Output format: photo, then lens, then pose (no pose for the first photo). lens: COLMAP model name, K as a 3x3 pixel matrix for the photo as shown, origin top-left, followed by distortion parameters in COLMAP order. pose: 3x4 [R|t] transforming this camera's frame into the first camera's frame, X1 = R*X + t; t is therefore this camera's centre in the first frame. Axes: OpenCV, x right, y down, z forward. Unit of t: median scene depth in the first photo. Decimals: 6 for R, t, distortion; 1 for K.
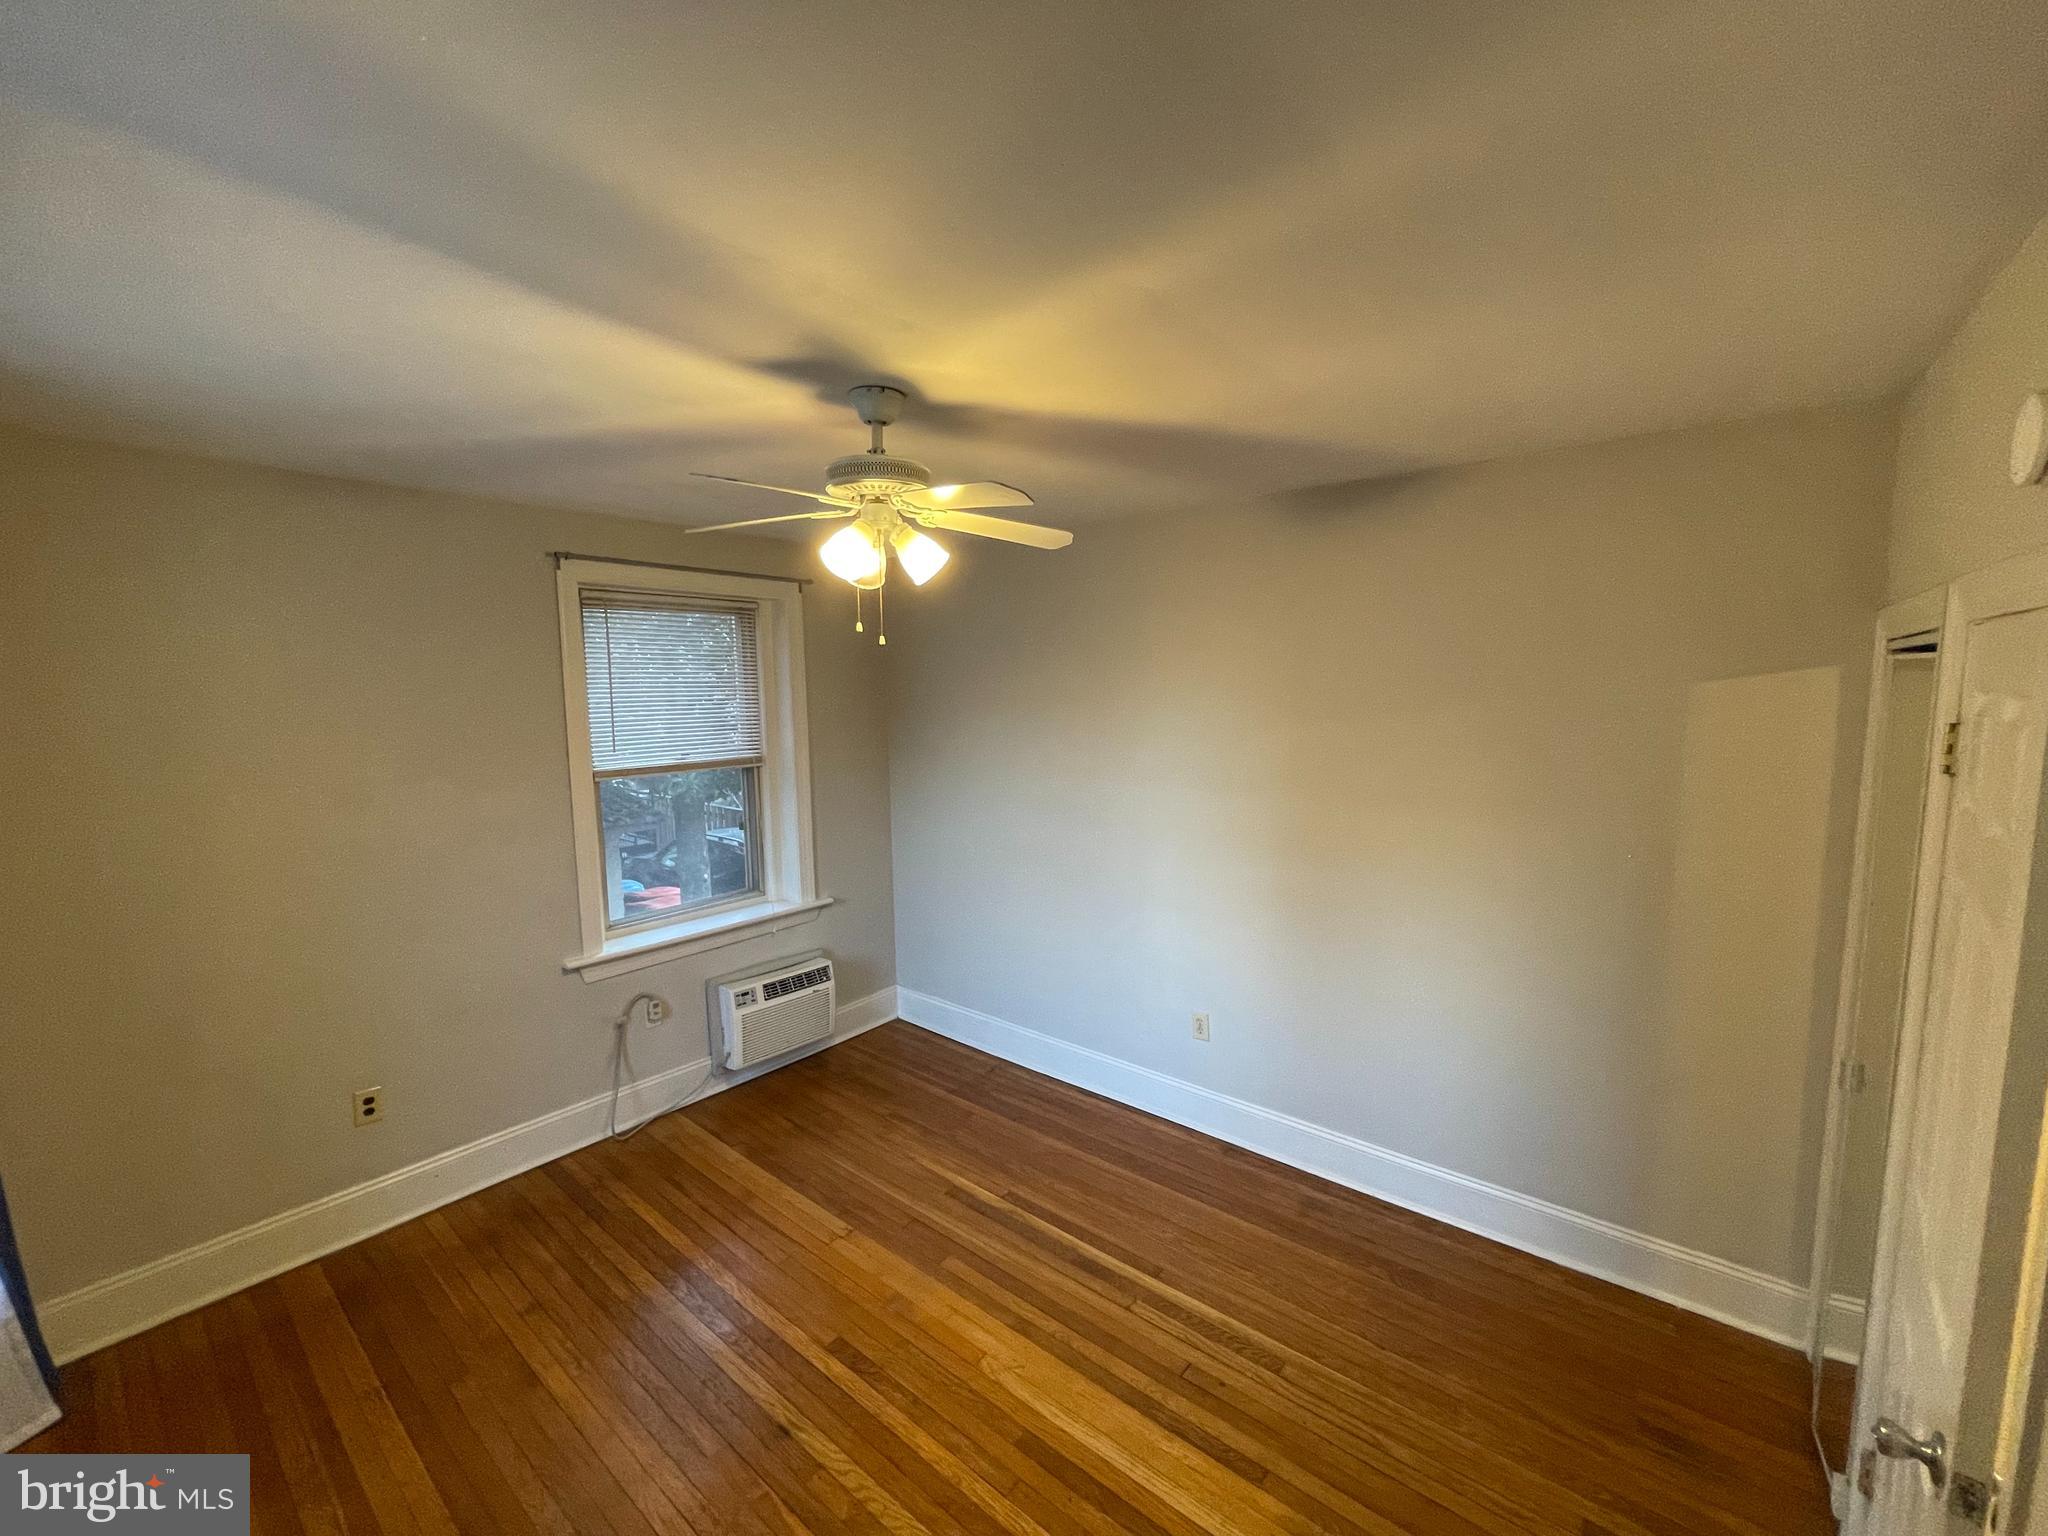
lens RADIAL K [[824.3, 0, 1033.8], [0, 824.3, 771.9], [0, 0, 1]] dist [-0.001180, 0.000581]
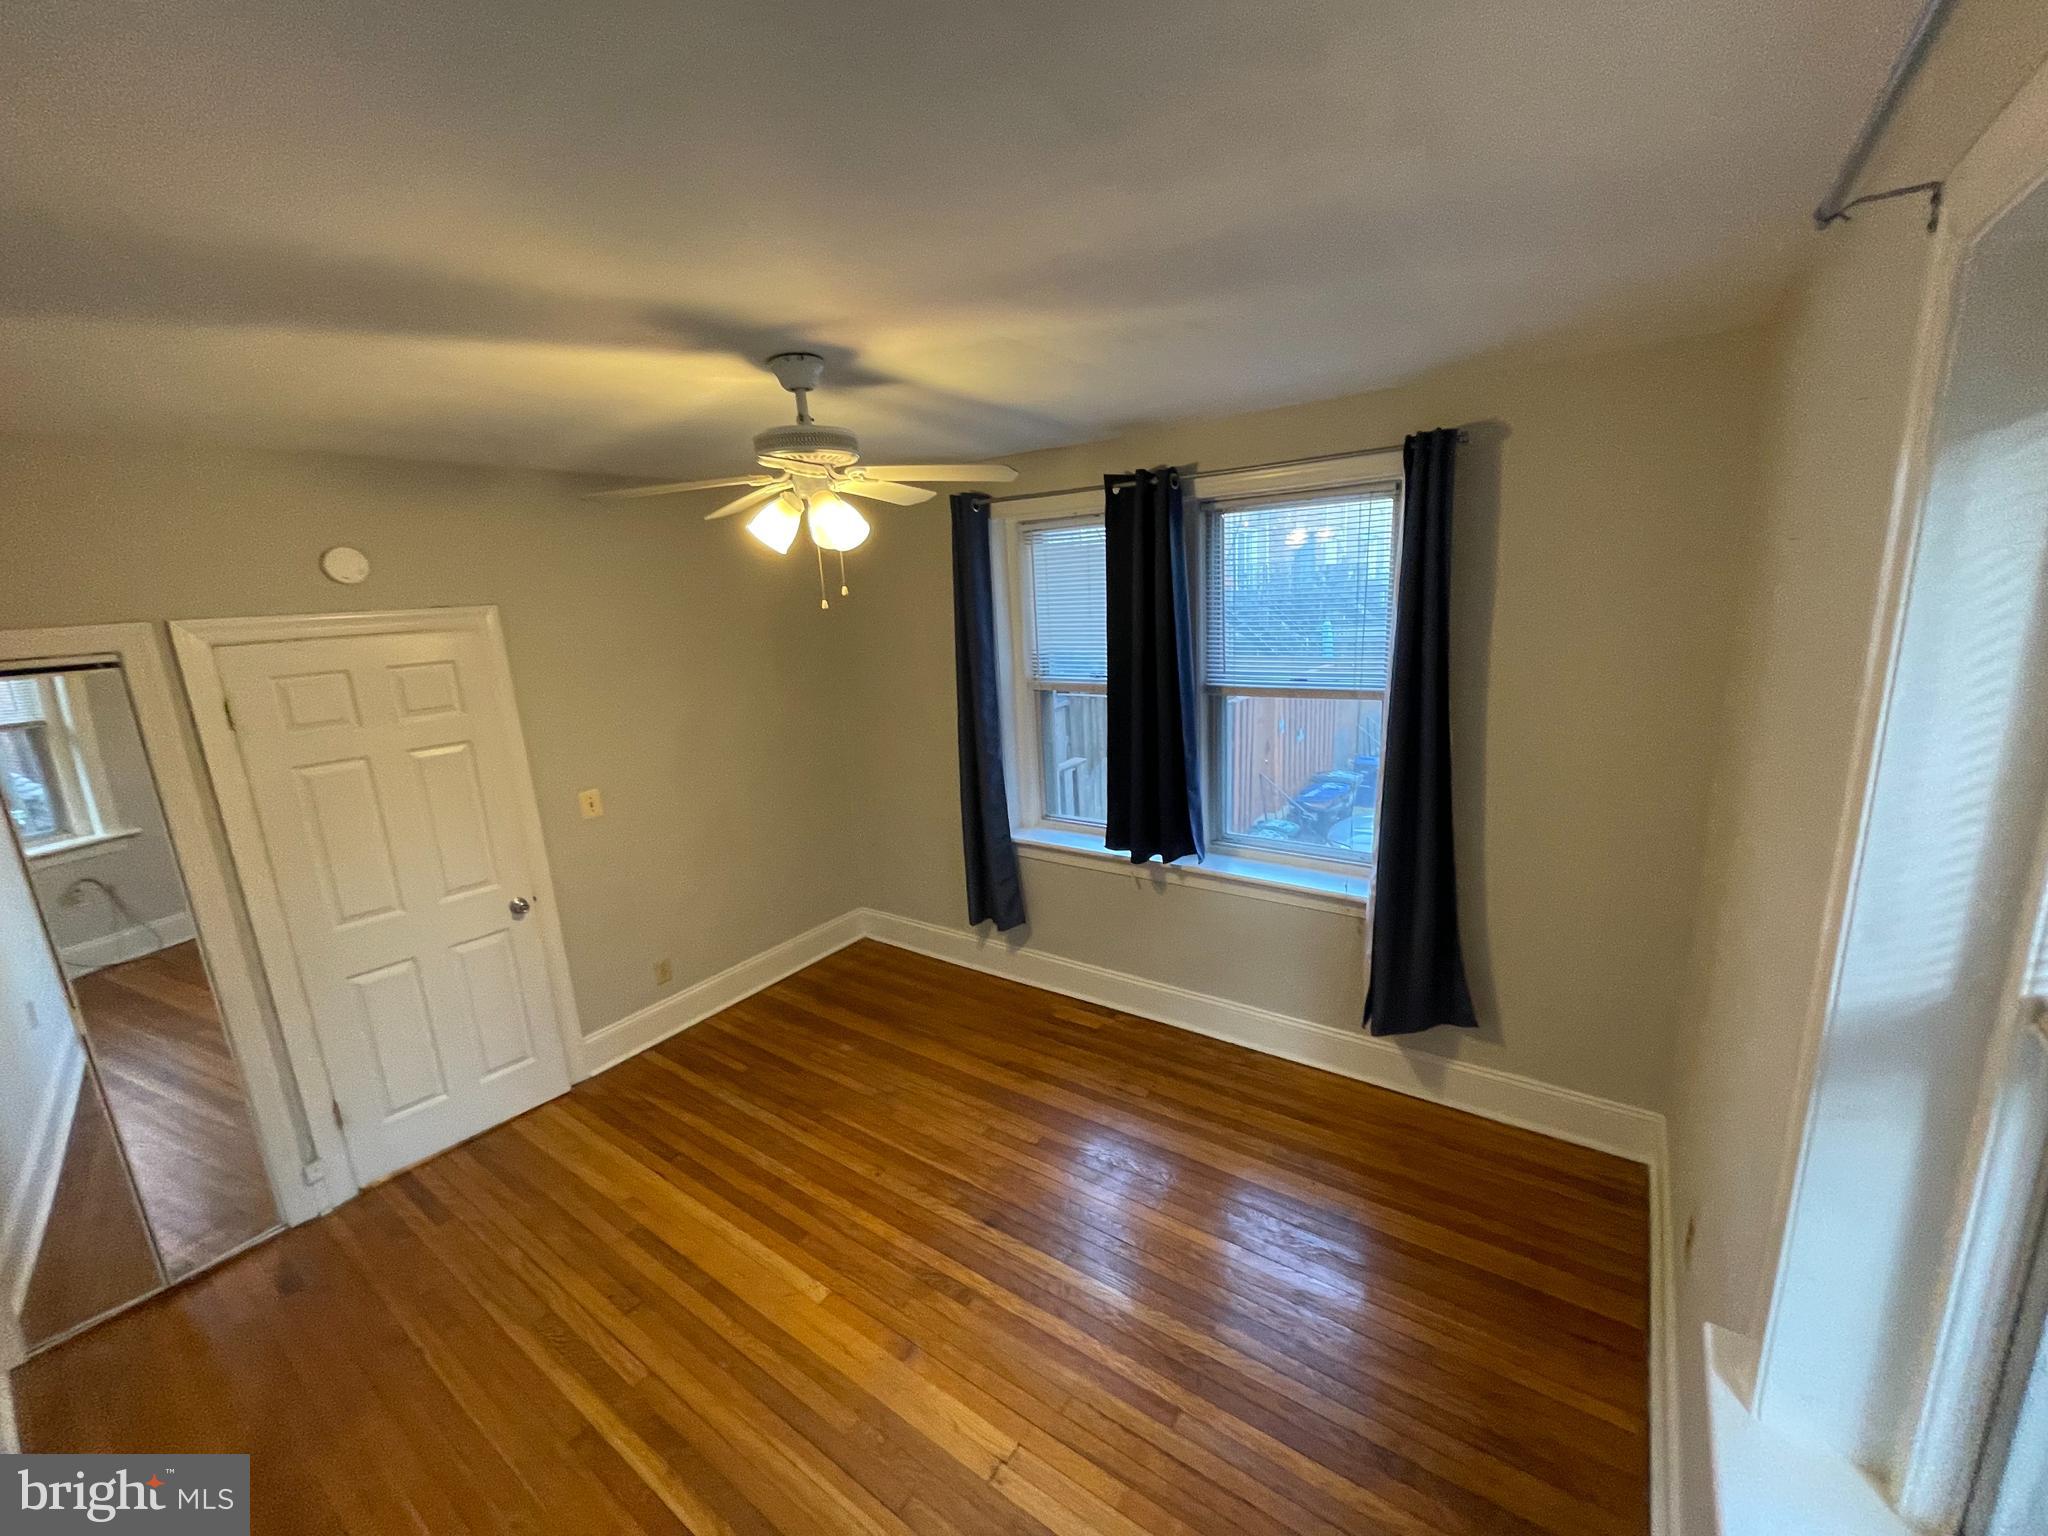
lens RADIAL K [[821.9, 0, 1032.8], [0, 821.9, 775.5], [0, 0, 1]] dist [0.000338, 0.000236]
pose [[-0.995638, 0.079506, -0.048825, -0.274664], [0.059627, 0.944710, 0.322440, -0.200440], [0.071761, 0.318122, -0.945330, 1.499165]]
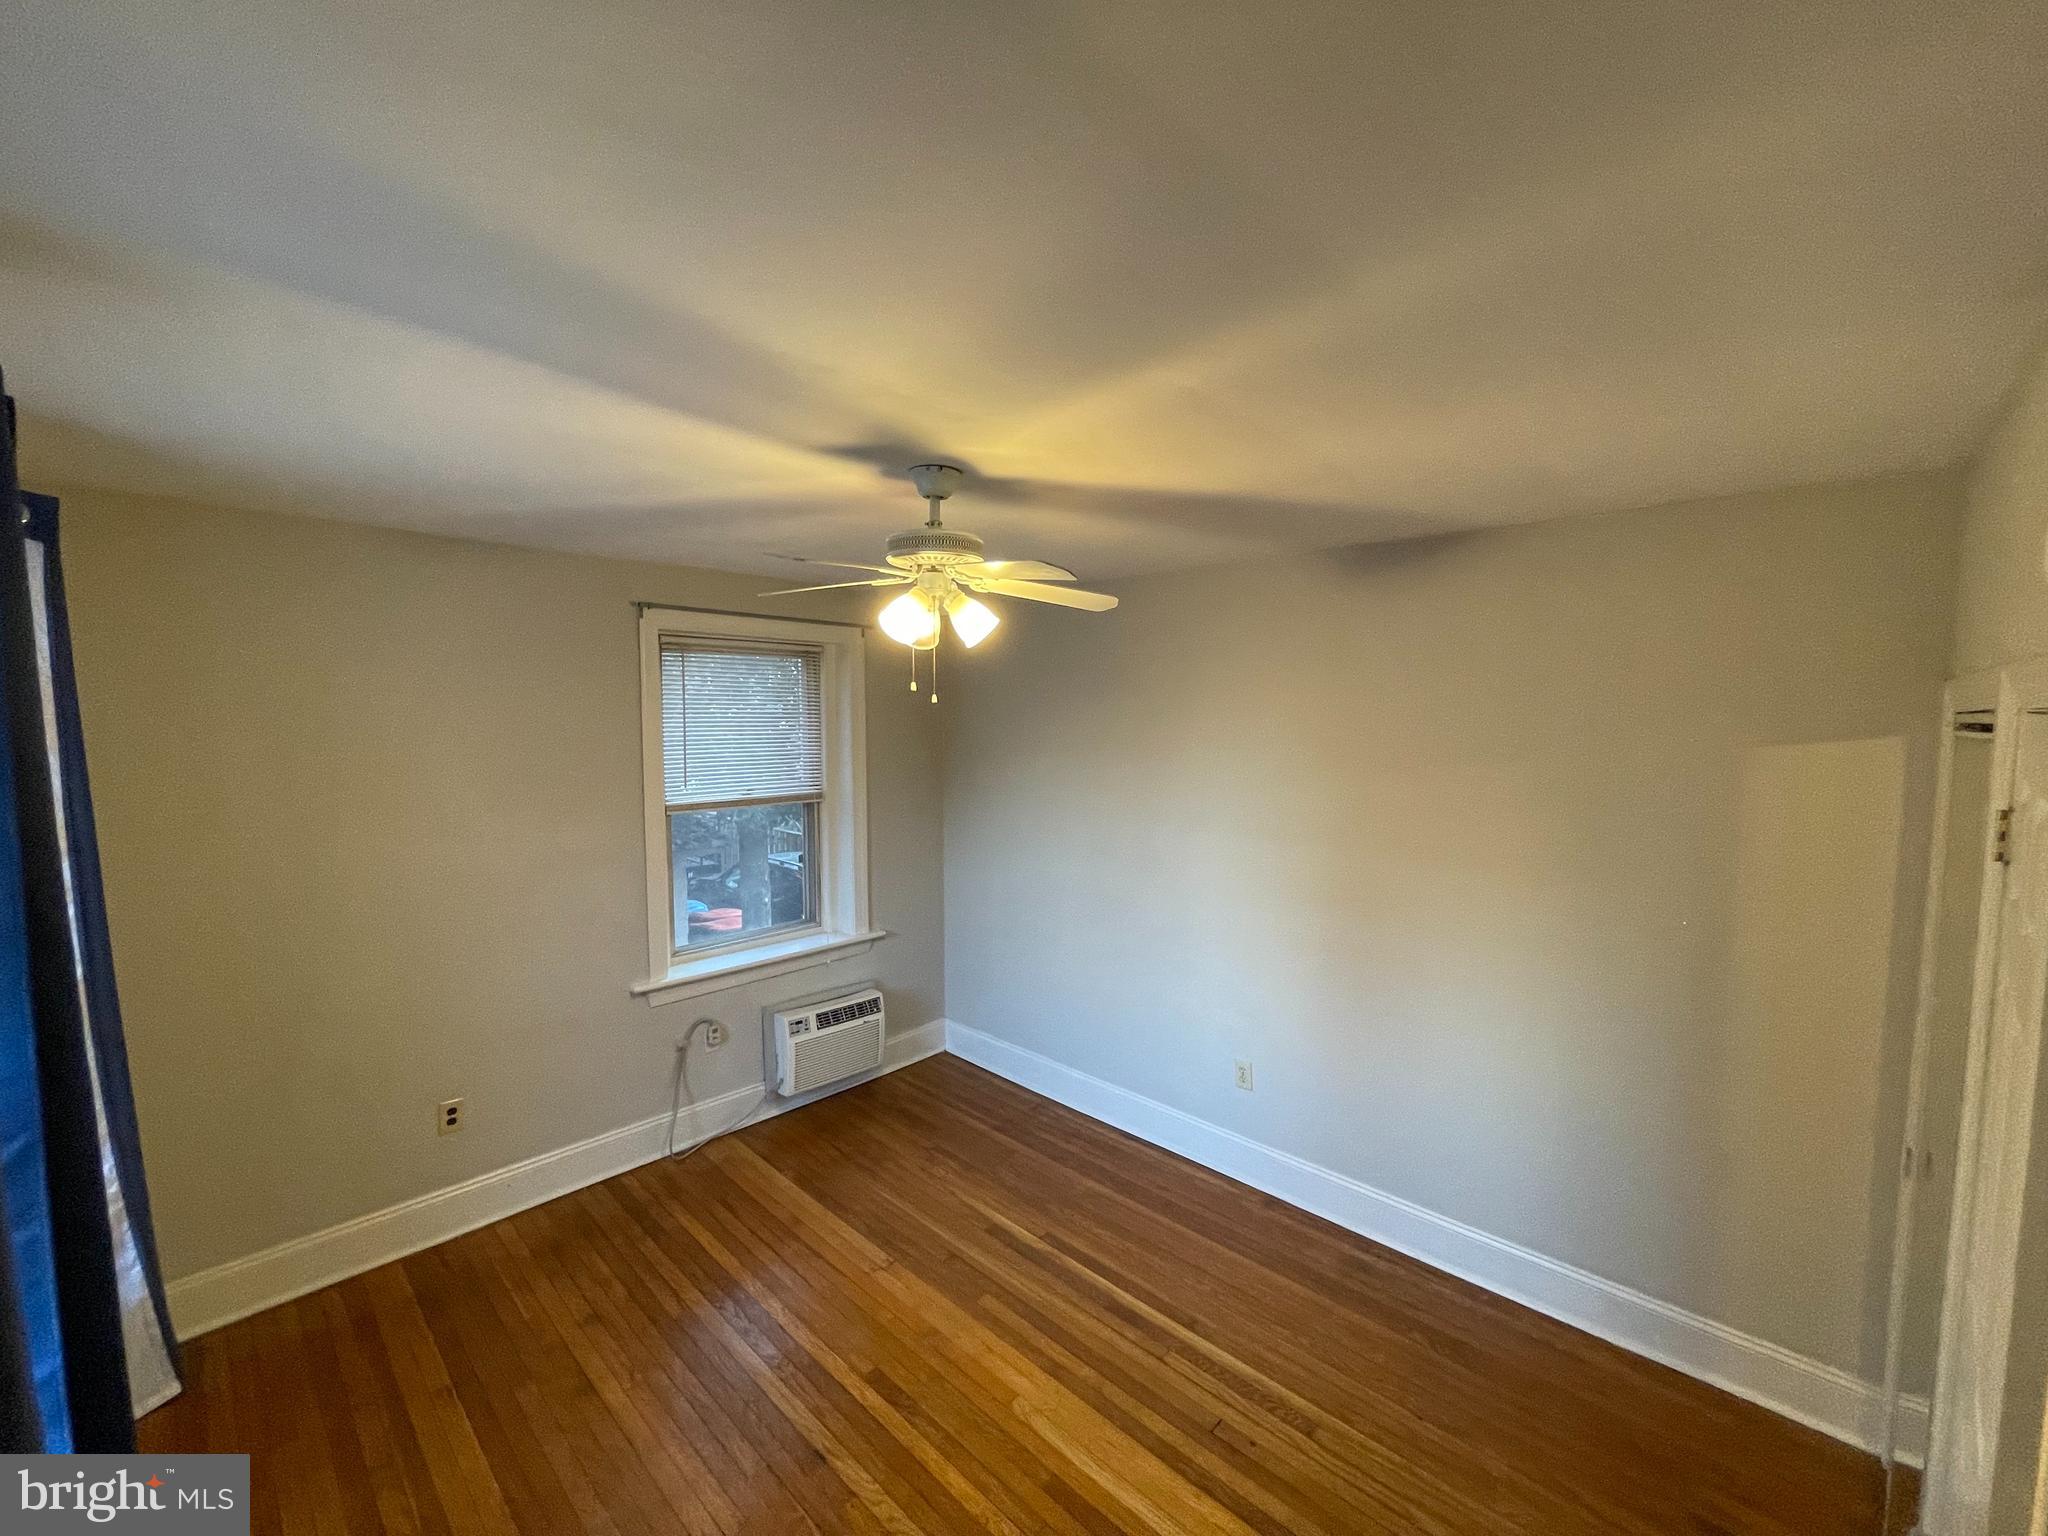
lens RADIAL K [[821.9, 0, 1032.8], [0, 821.9, 775.5], [0, 0, 1]] dist [0.000338, 0.000236]
pose [[0.997338, 0.020687, -0.069928, 0.012566], [-0.023009, 0.999205, -0.032568, -0.020172], [0.069198, 0.034090, 0.997020, -0.029462]]
